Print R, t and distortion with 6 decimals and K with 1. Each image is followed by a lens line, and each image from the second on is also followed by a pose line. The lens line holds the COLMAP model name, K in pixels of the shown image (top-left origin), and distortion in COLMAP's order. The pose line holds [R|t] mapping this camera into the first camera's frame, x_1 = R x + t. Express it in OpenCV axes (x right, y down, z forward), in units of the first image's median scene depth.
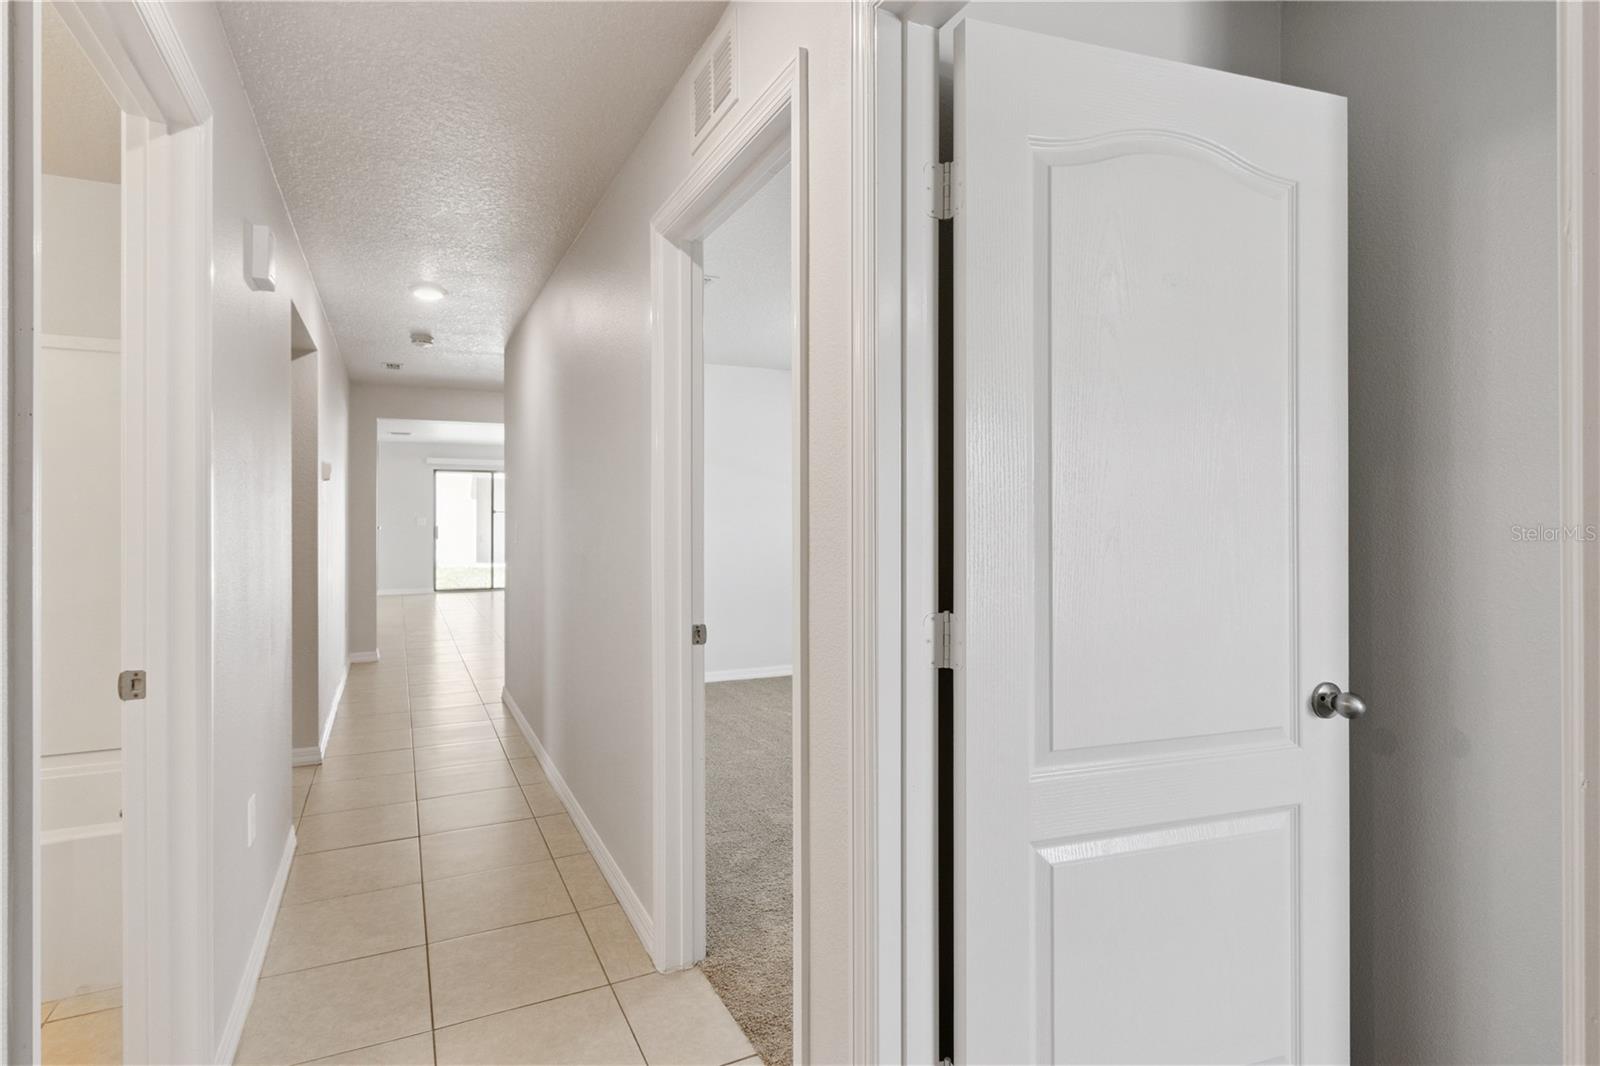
lens RADIAL K [[806.9, 0, 804.0], [0, 806.9, 521.8], [0, 0, 1]] dist [0.000490, -0.002268]
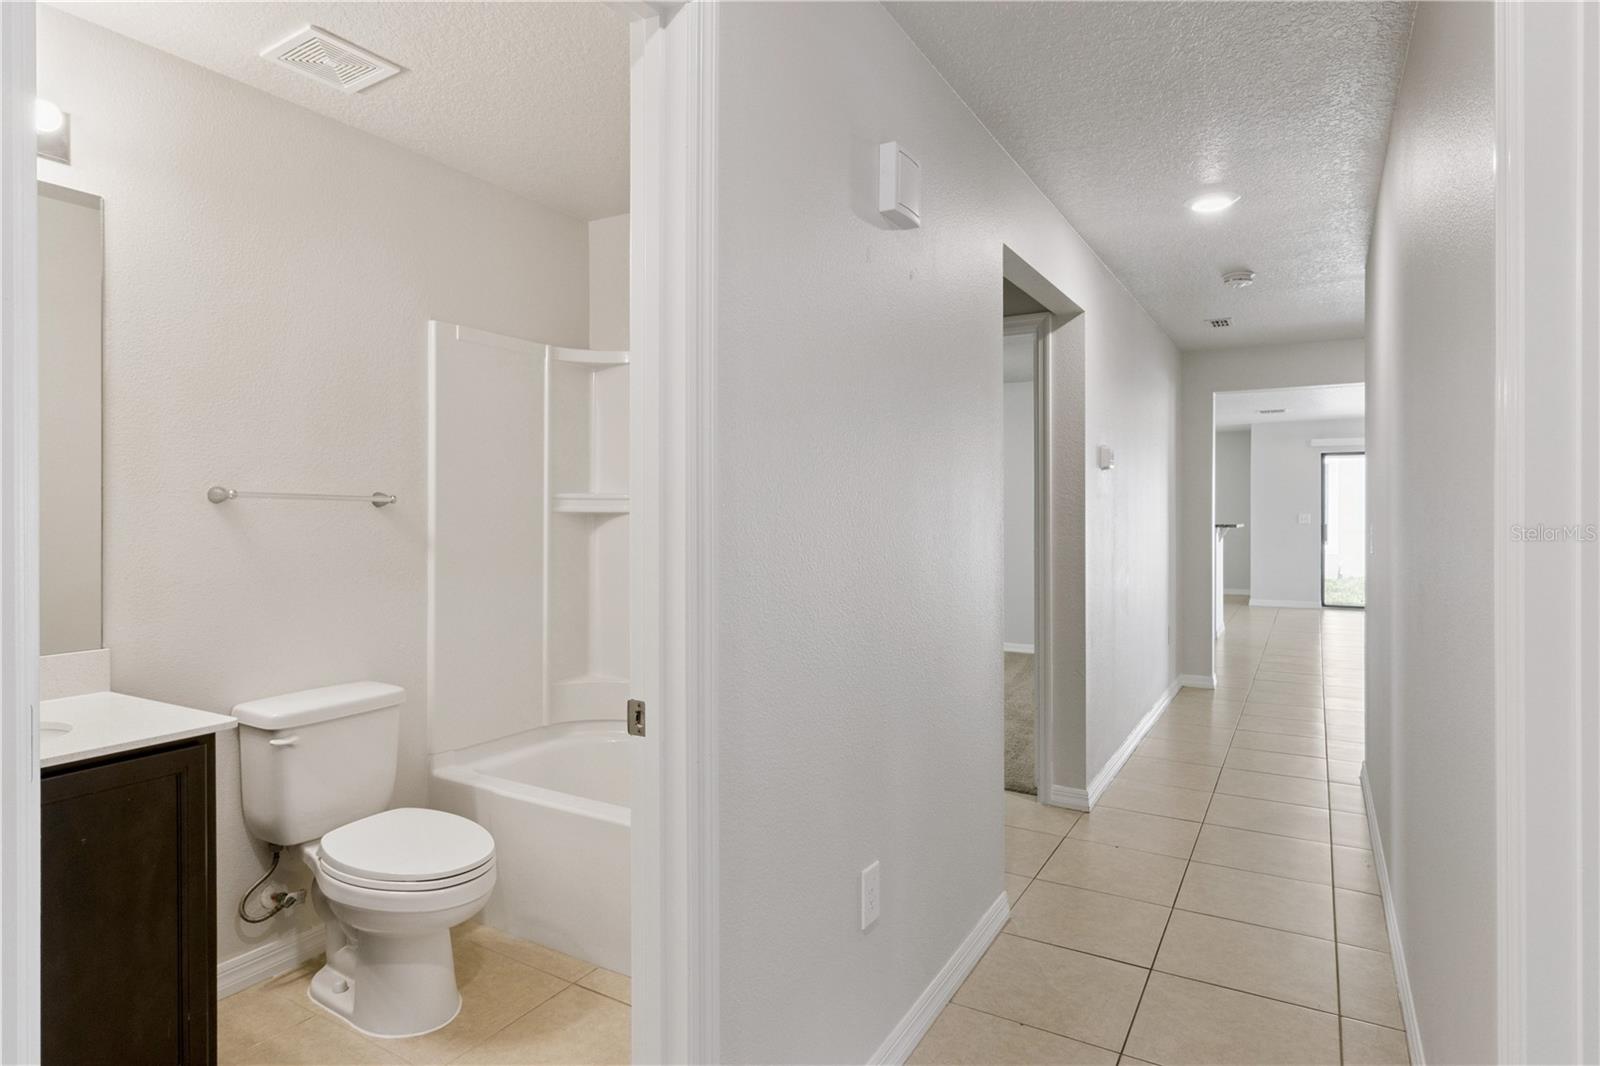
lens RADIAL K [[886.1, 0, 790.2], [0, 886.1, 519.4], [0, 0, 1]] dist [0.004526, 0.002105]
pose [[0.534732, 0.000732, -0.845022, 0.003341], [-0.000182, 1.000000, 0.000751, -0.000014], [0.845022, -0.000248, 0.534732, 0.189013]]
